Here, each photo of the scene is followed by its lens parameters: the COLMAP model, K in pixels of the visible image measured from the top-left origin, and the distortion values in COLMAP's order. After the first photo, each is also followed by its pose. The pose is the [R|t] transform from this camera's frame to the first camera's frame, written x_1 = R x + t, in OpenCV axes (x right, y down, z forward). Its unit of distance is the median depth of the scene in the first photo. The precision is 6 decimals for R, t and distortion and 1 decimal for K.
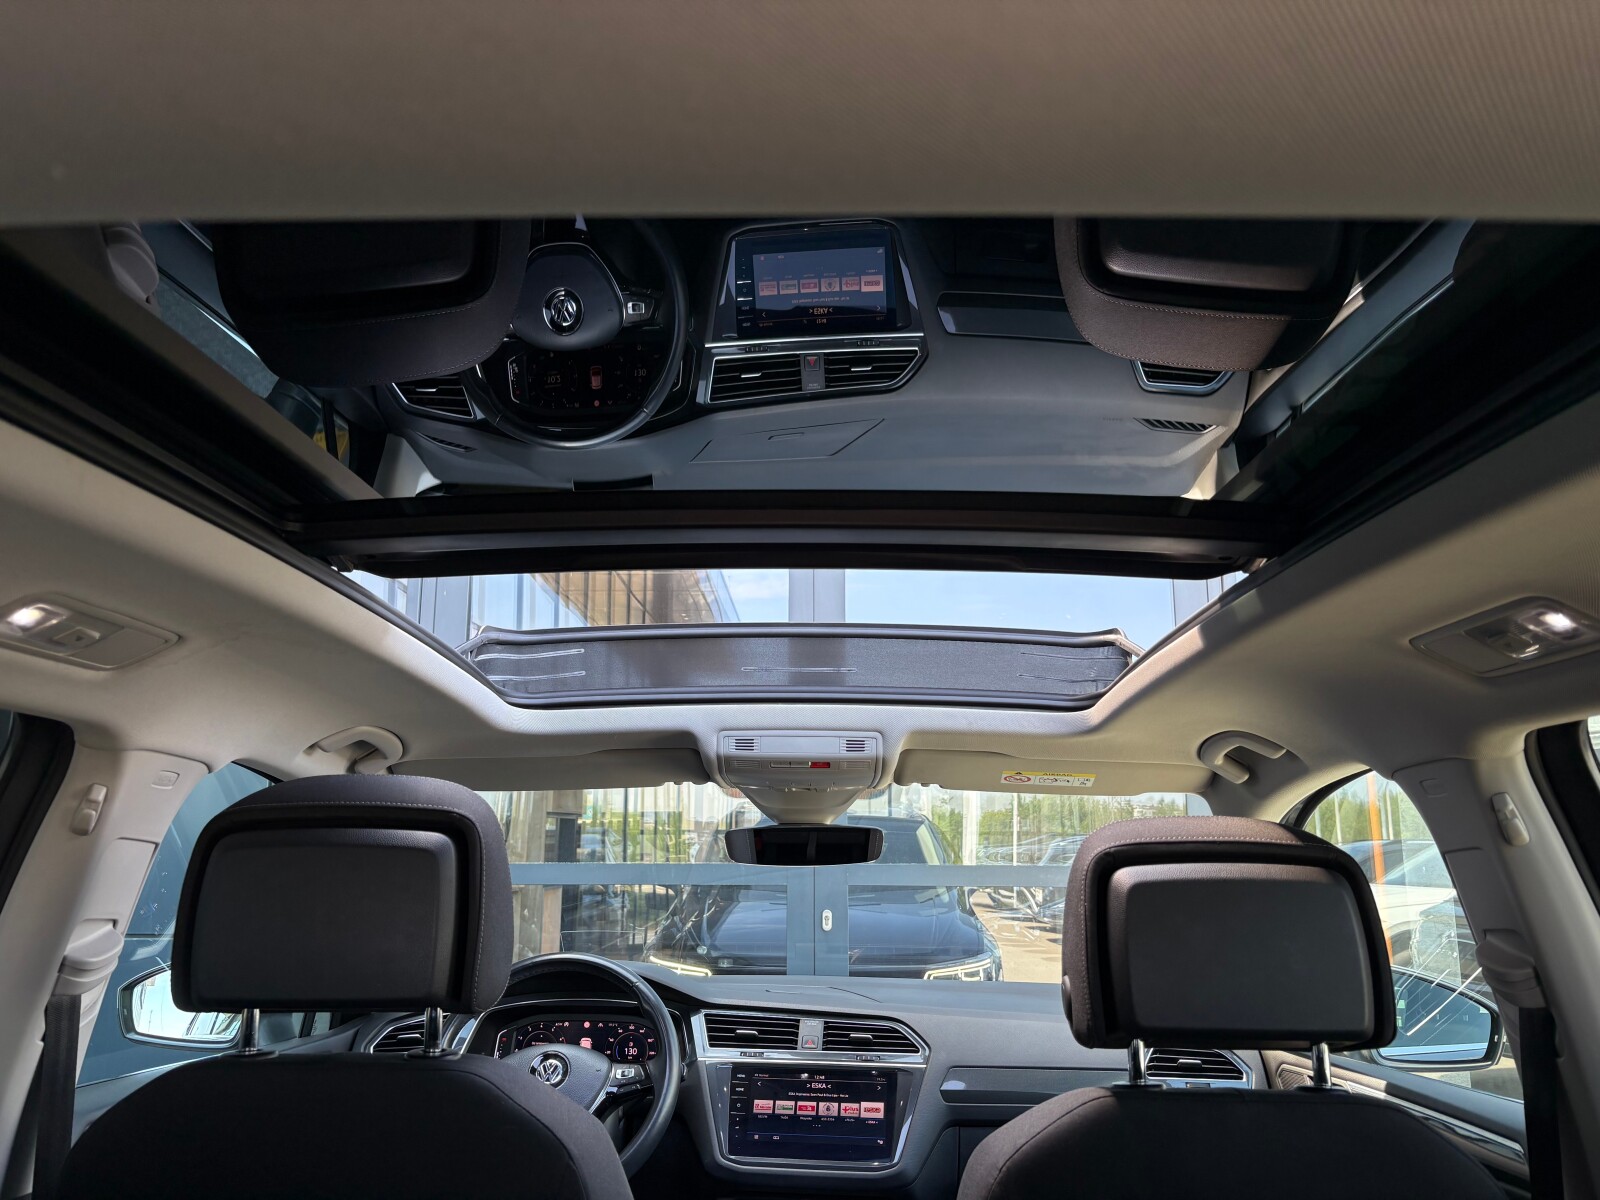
lens RADIAL K [[1255.6, 0, 800.0], [0, 1255.6, 600.0], [0, 0, 1]] dist [0.006143, -0.000718]
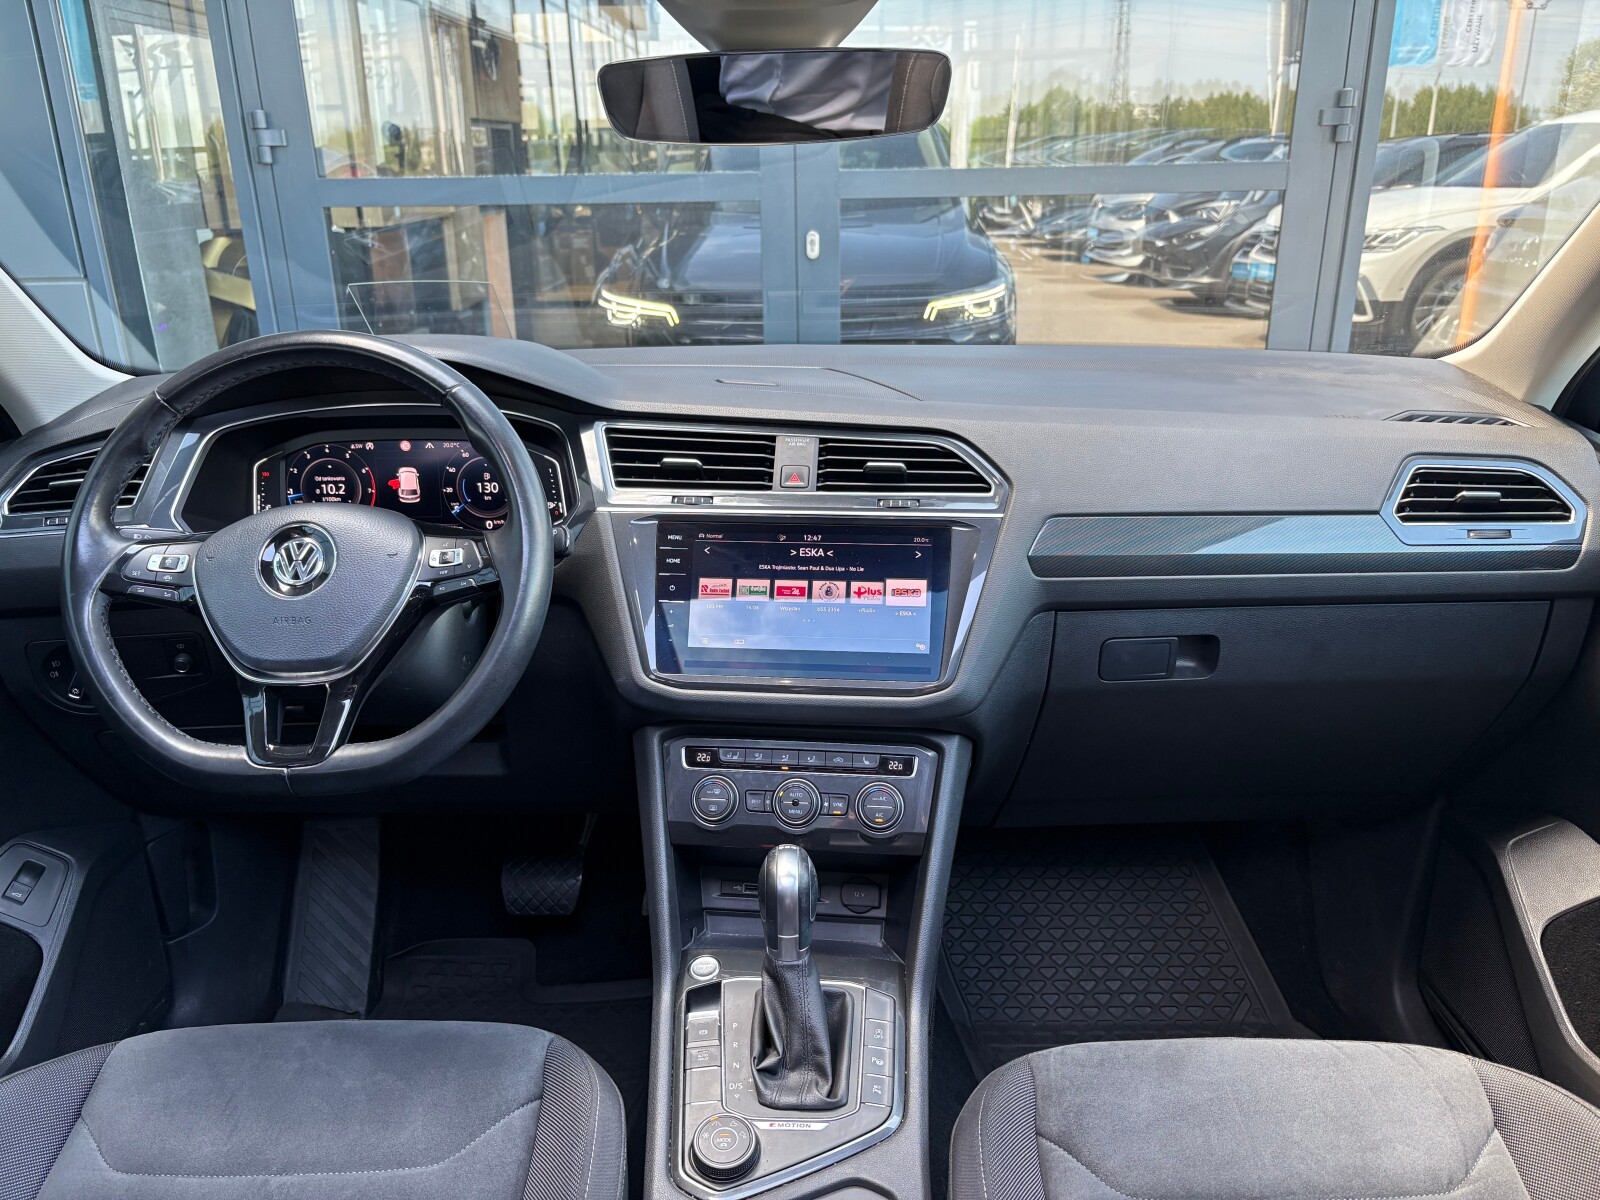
lens RADIAL K [[1225.6, 0, 800.0], [0, 1225.6, 600.0], [0, 0, 1]] dist [0.042905, -0.055842]
pose [[0.999646, -0.025036, 0.009014, 0.004110], [0.016983, 0.861077, 0.508191, 0.121310], [-0.020485, -0.507858, 0.861197, 0.499394]]
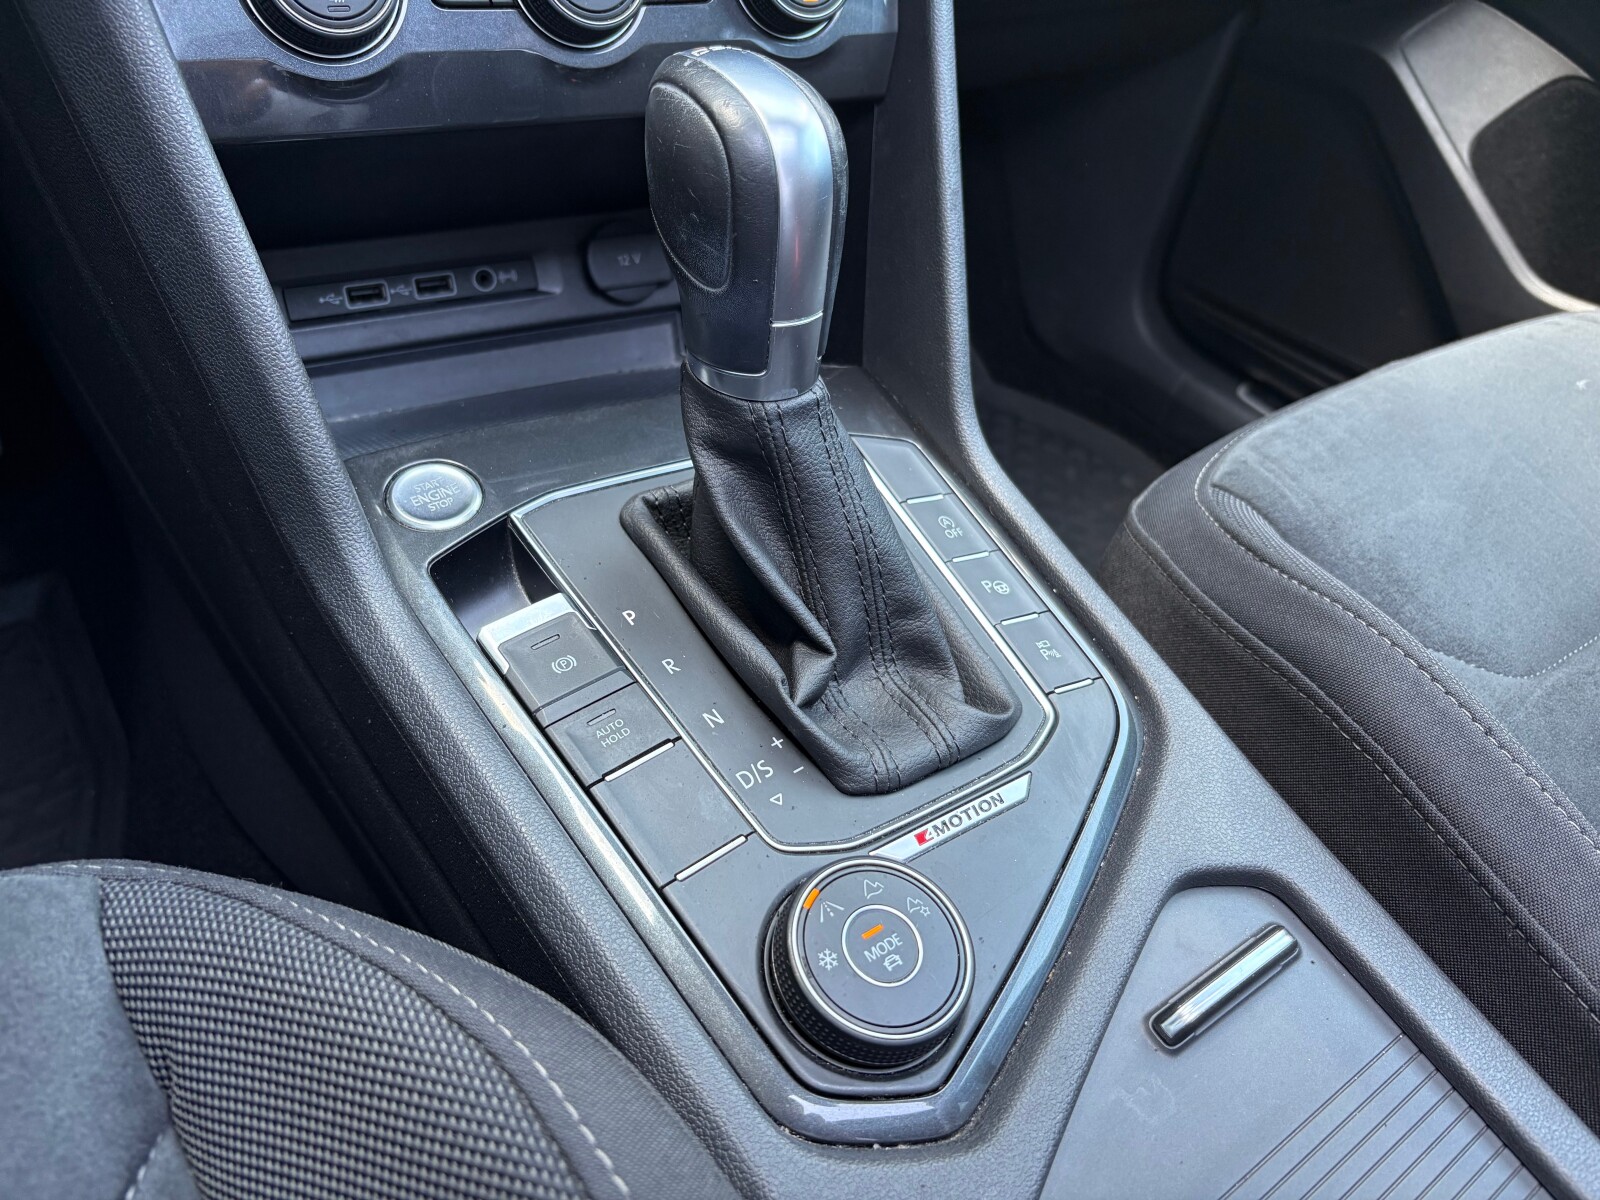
lens RADIAL K [[1255.6, 0, 800.0], [0, 1255.6, 600.0], [0, 0, 1]] dist [0.006143, -0.000718]
pose [[0.787300, -0.326494, 0.523030, -0.095439], [-0.242176, 0.616364, 0.749297, 0.384149], [-0.567017, -0.716587, 0.406195, 0.759906]]
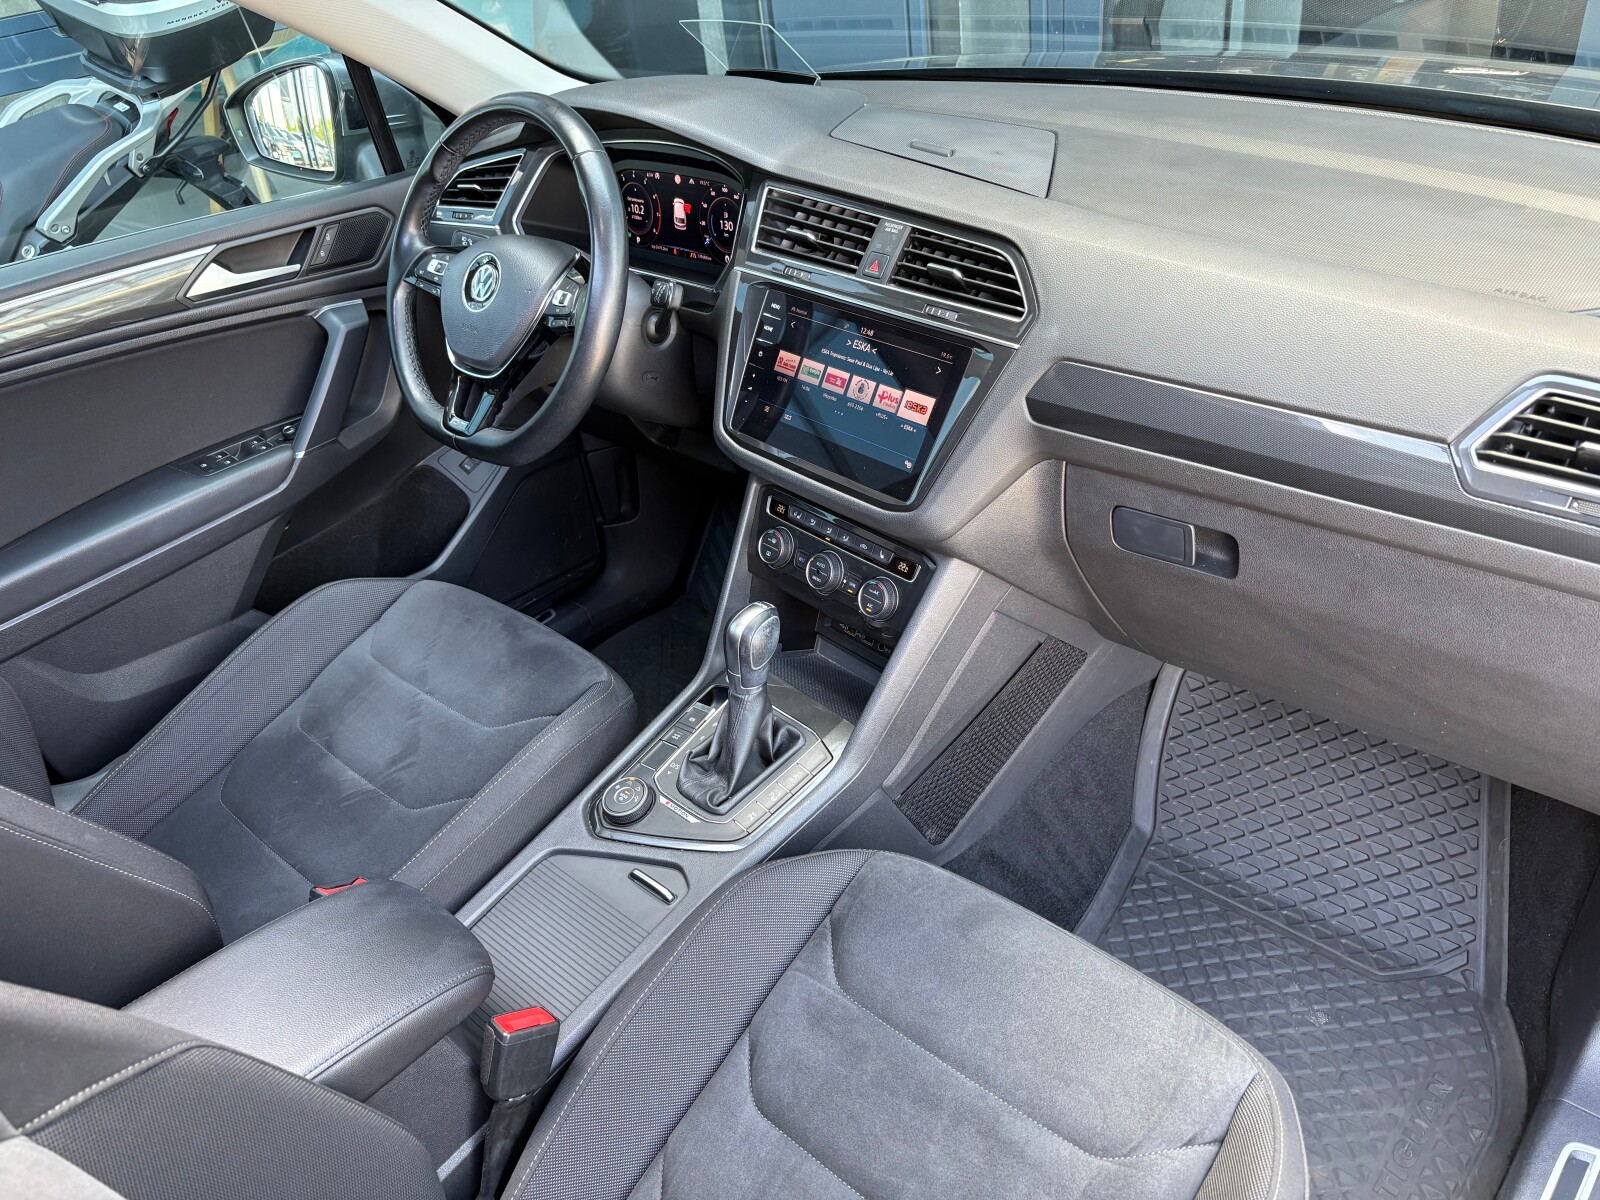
lens RADIAL K [[1220.6, 0, 805.8], [0, 1220.6, 615.4], [0, 0, 1]] dist [0.049862, -0.080758]
pose [[0.741872, 0.303766, -0.597789, 0.359034], [0.238236, 0.713932, 0.658441, 0.094780], [0.626793, -0.630894, 0.457279, 0.628153]]
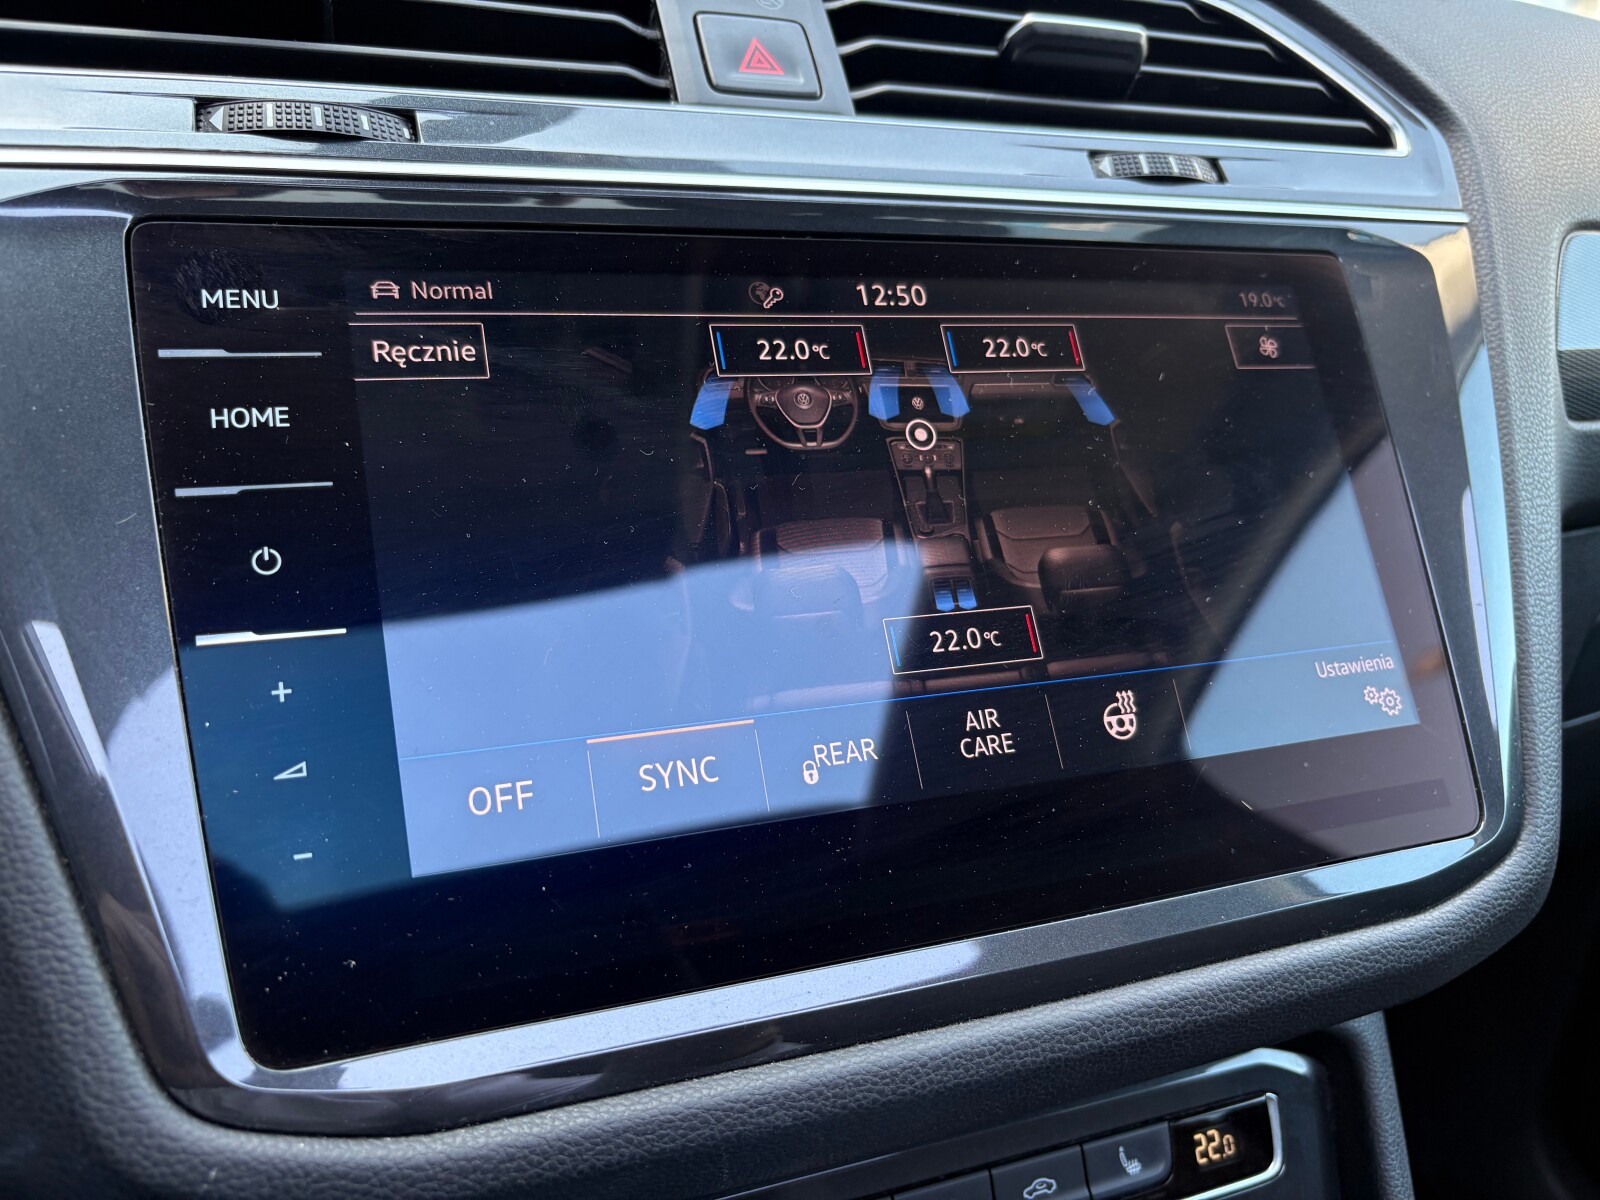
lens RADIAL K [[1215.1, 0, 793.0], [0, 1215.1, 572.5], [0, 0, 1]] dist [0.020871, -0.008598]
pose [[0.887738, -0.115945, 0.445509, -0.052800], [-0.115028, 0.881197, 0.458542, 0.338546], [-0.445747, -0.458311, 0.768935, 0.869314]]
